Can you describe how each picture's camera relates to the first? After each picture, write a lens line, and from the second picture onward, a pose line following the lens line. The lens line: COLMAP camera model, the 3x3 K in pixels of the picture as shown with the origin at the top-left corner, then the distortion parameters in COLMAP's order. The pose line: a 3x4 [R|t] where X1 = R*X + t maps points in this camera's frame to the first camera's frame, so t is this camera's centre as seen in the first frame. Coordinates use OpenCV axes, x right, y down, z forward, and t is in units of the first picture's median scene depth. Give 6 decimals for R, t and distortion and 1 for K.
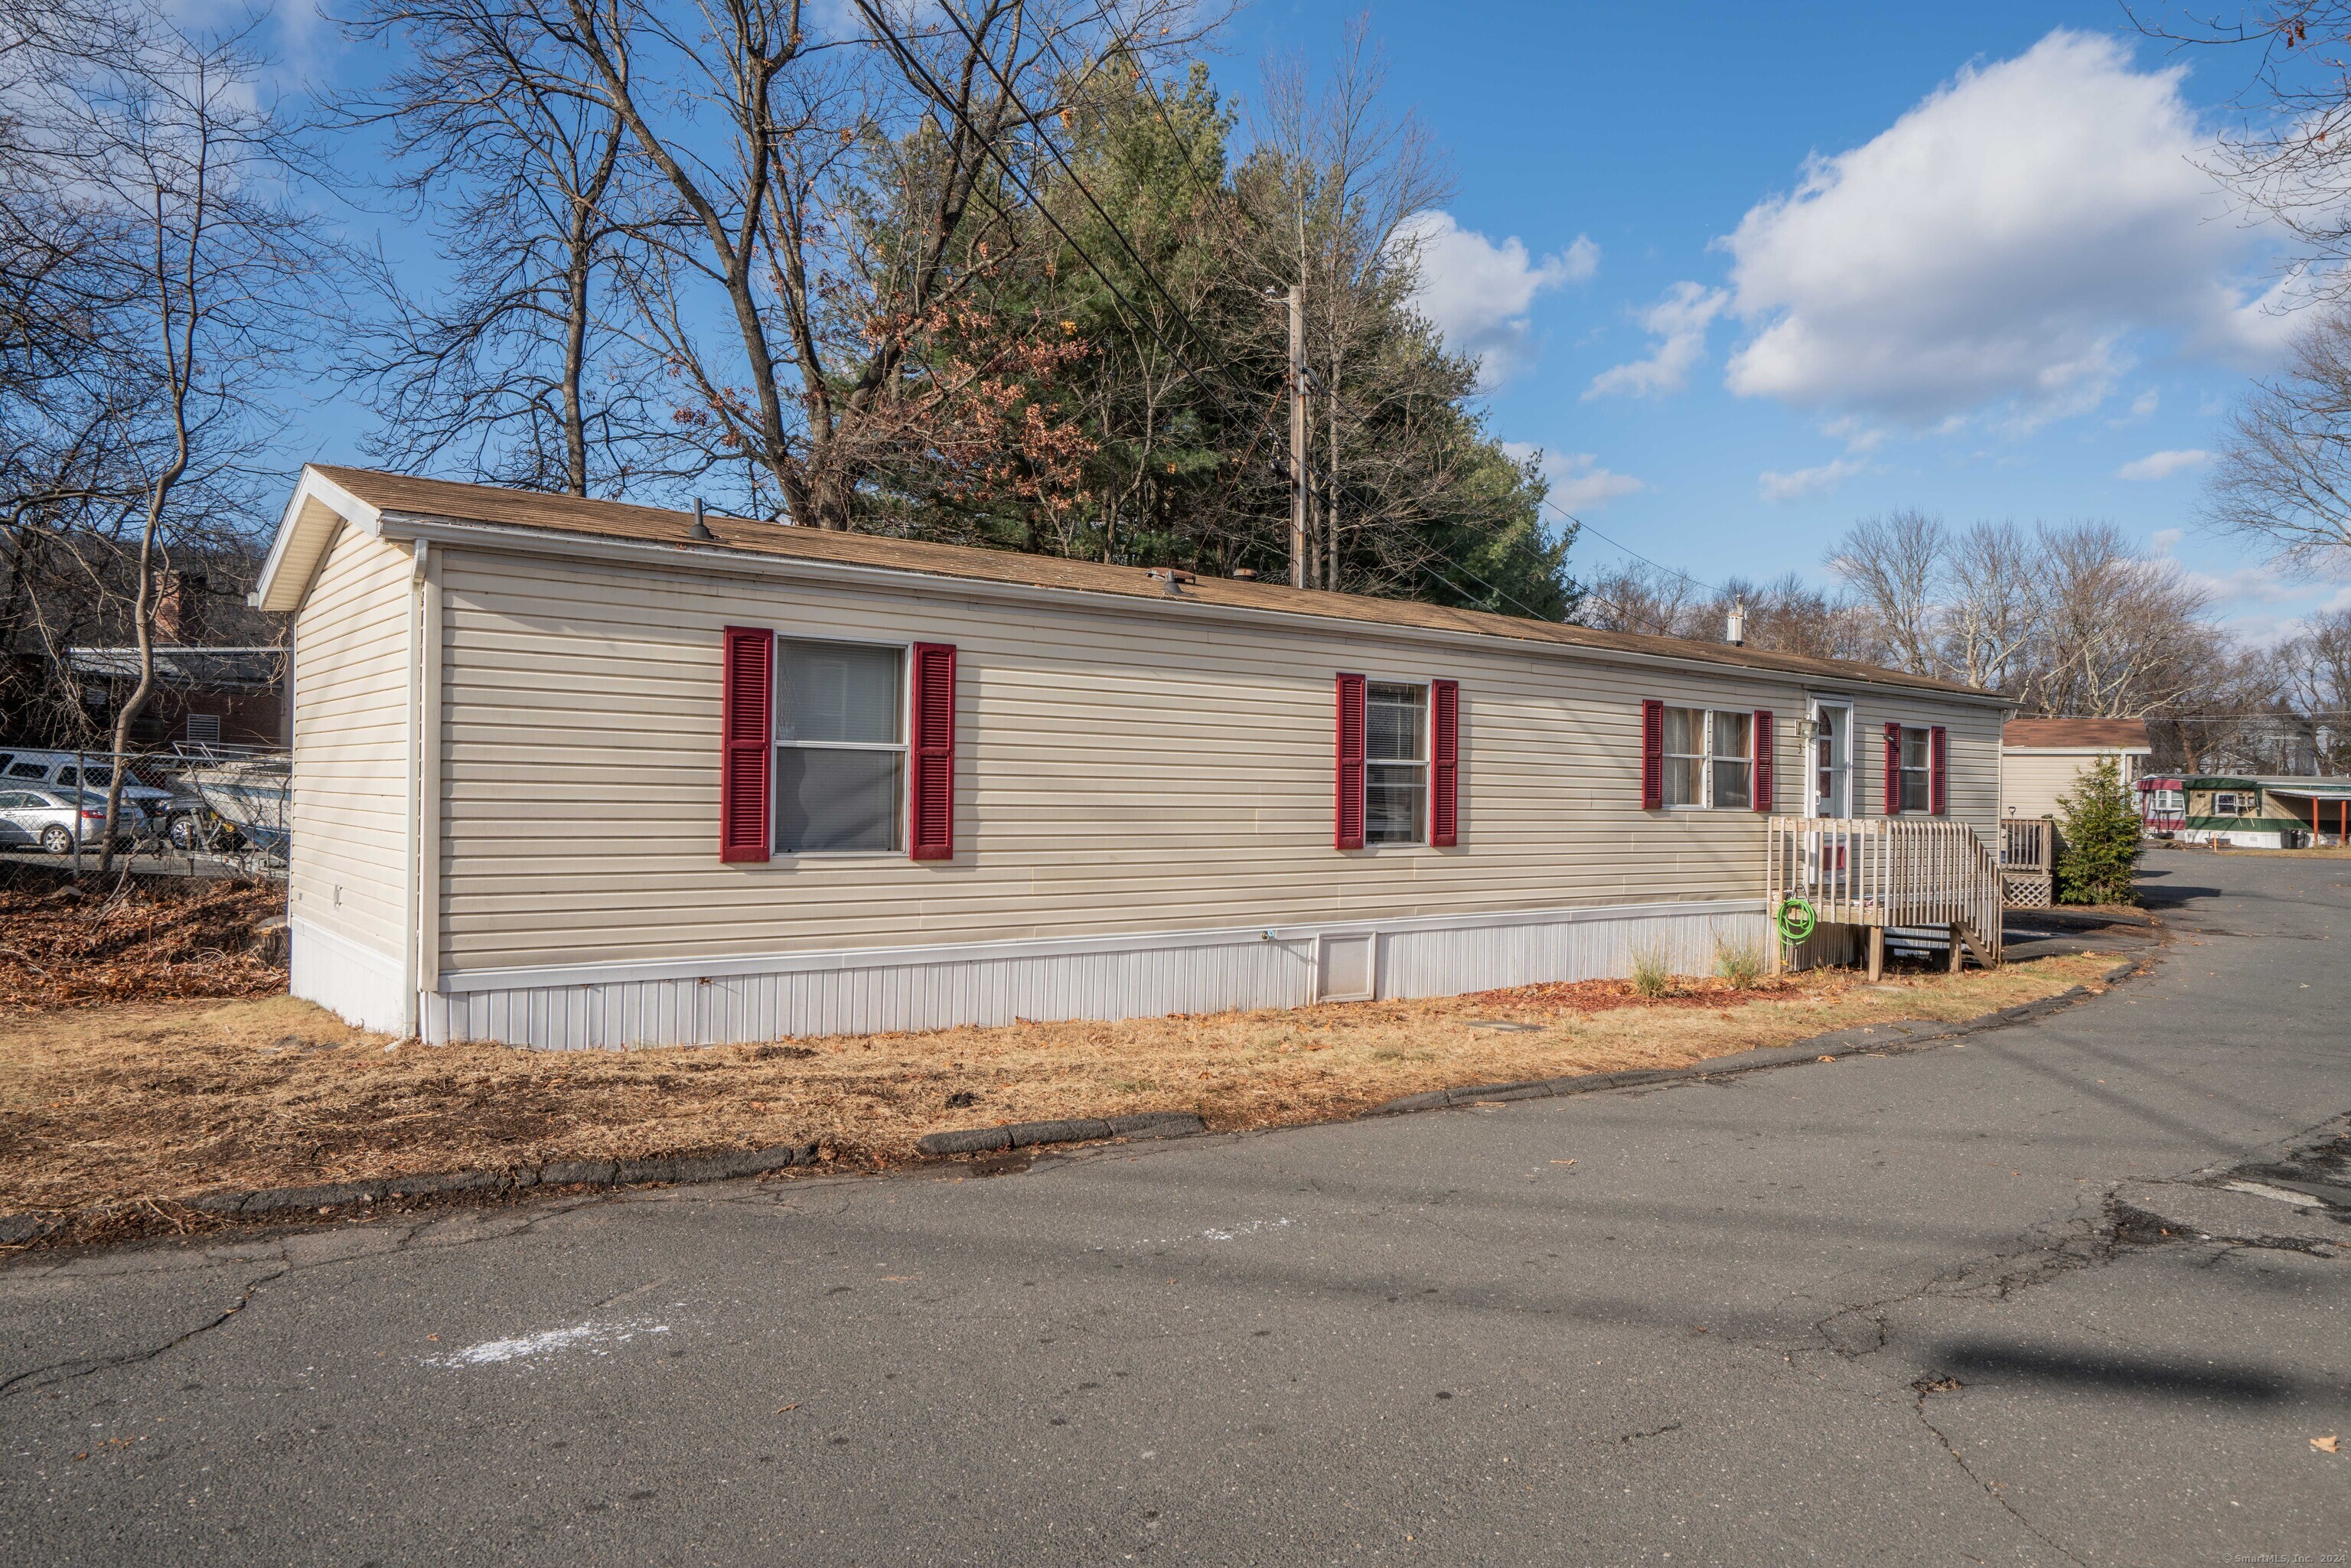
lens RADIAL K [[1510.1, 0, 1175.5], [0, 1510.1, 784.0], [0, 0, 1]] dist [-0.012866, 0.035663]
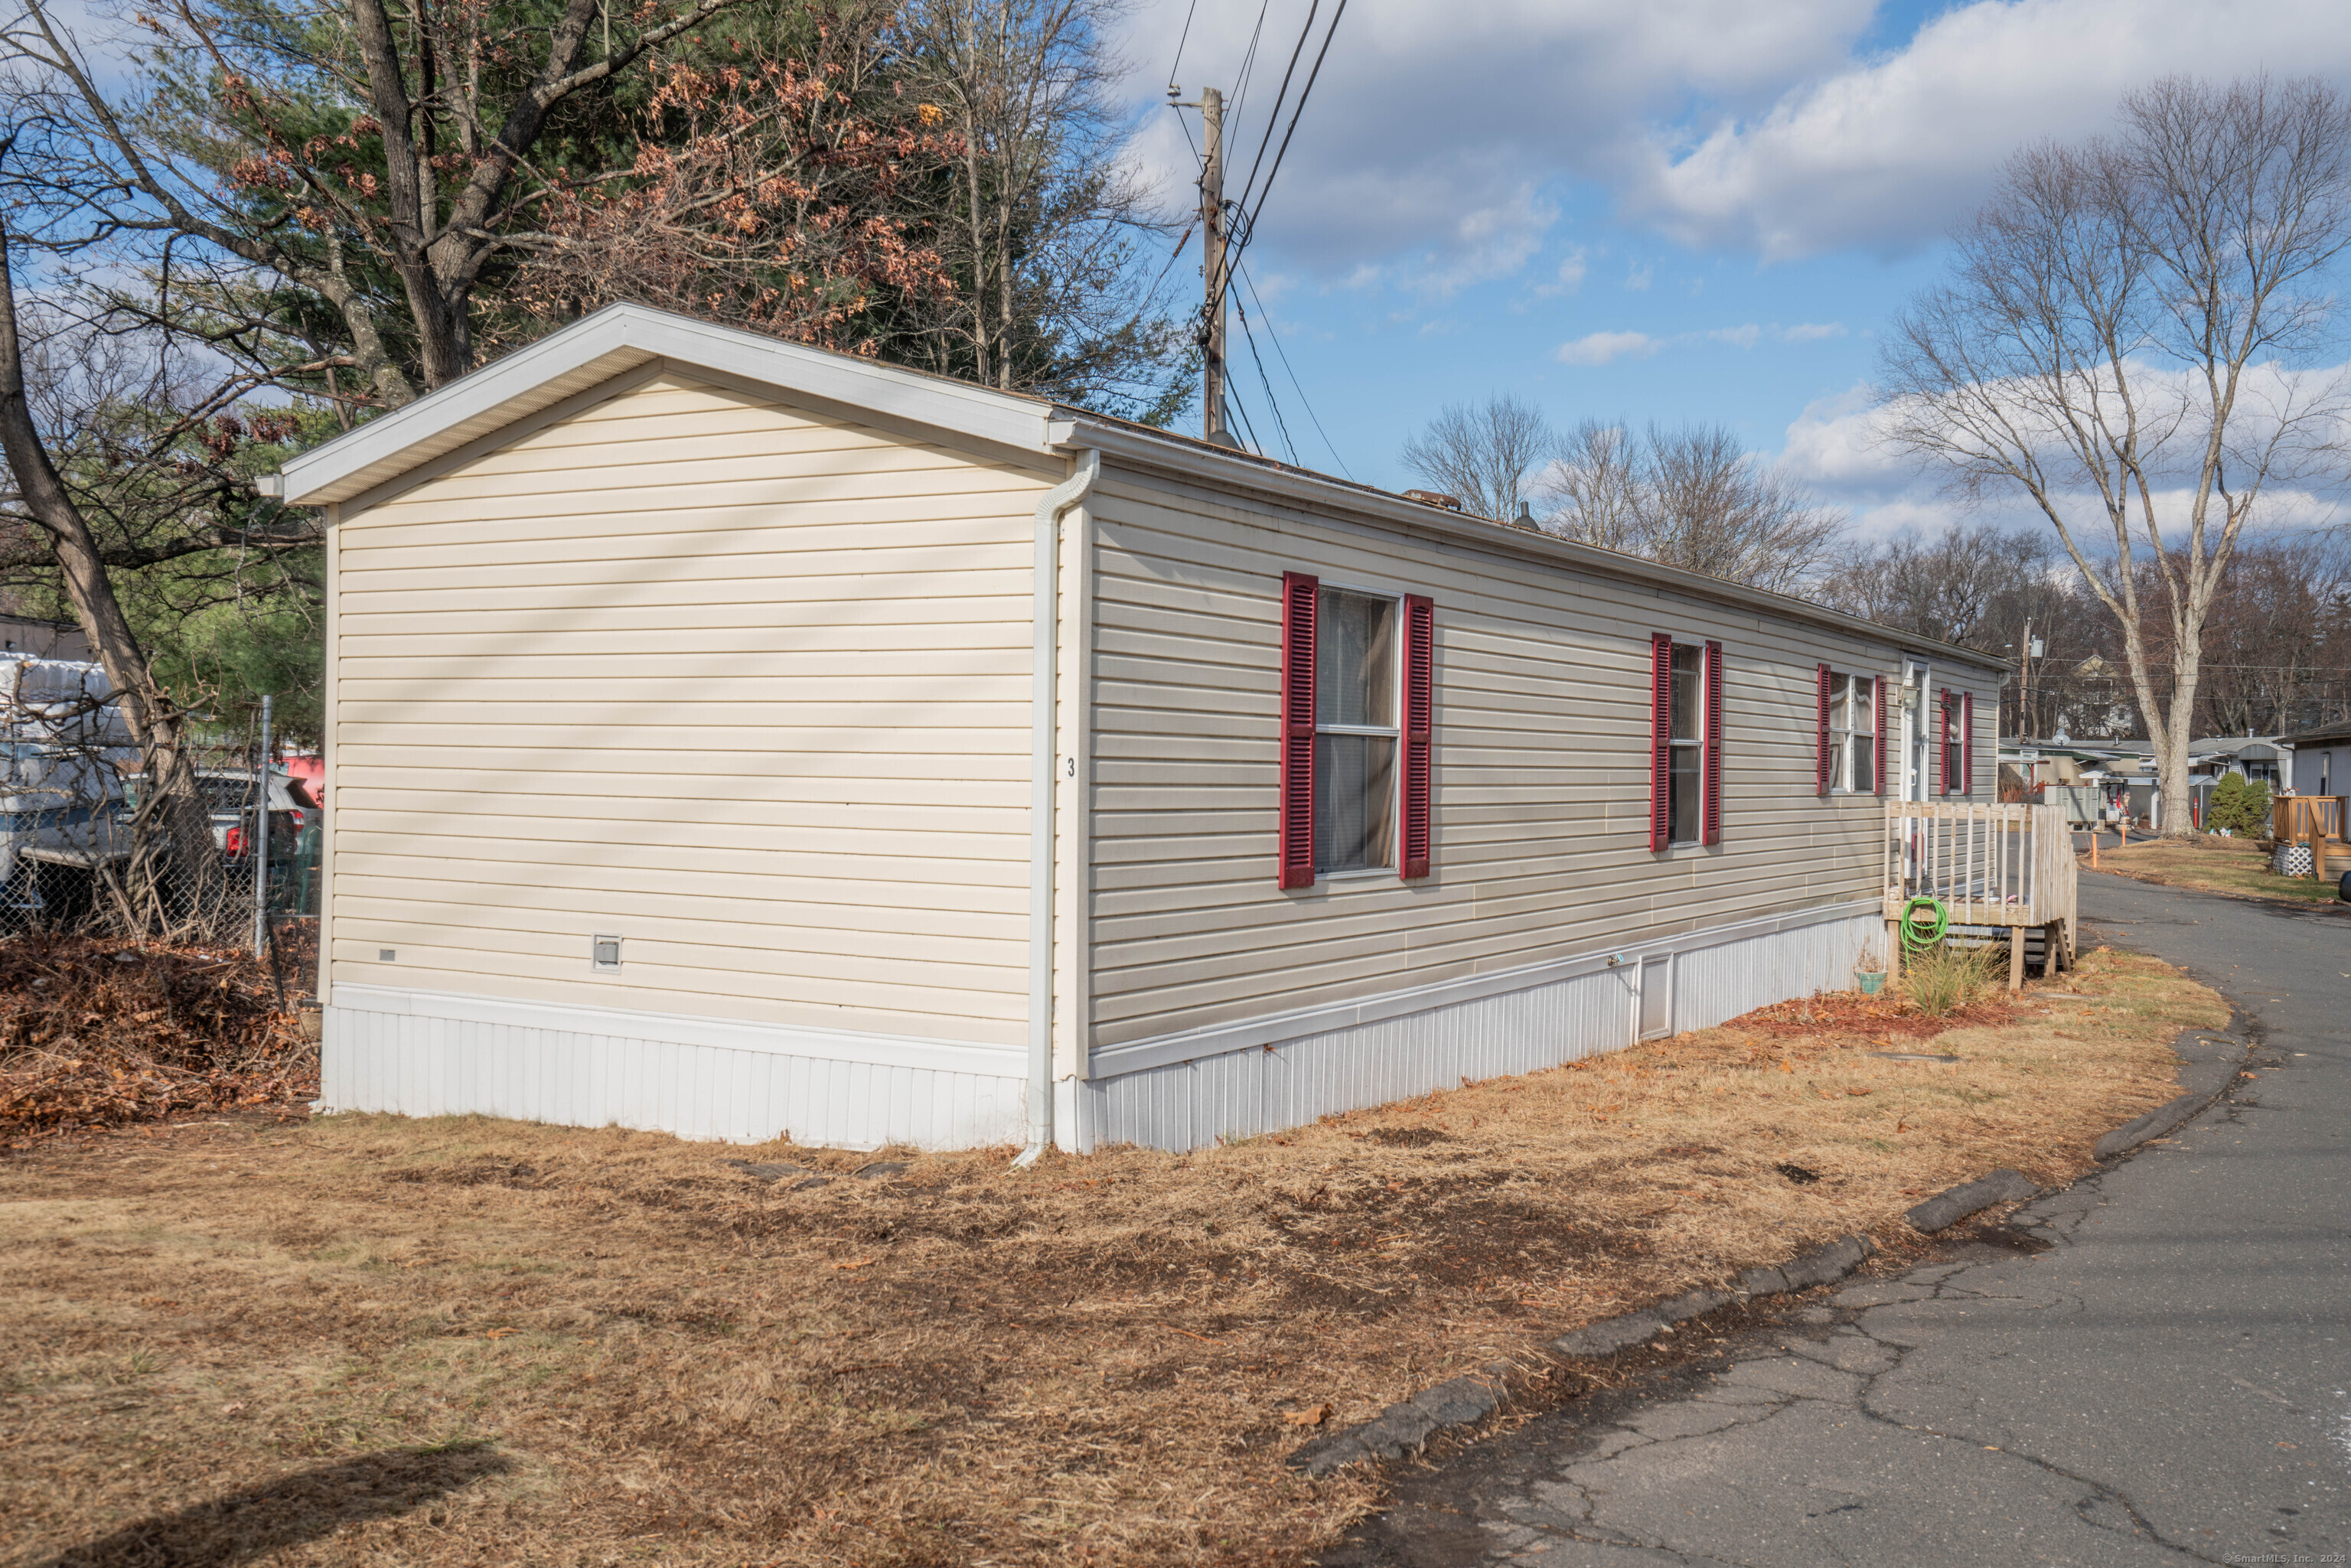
lens RADIAL K [[2153.9, 0, 1175.5], [0, 2153.9, 784.0], [0, 0, 1]] dist [0.043023, 0.000403]
pose [[0.930329, -0.007212, 0.366656, -0.655600], [-0.000078, 0.999803, 0.019864, -0.018638], [-0.366726, -0.018509, 0.930145, 0.024953]]
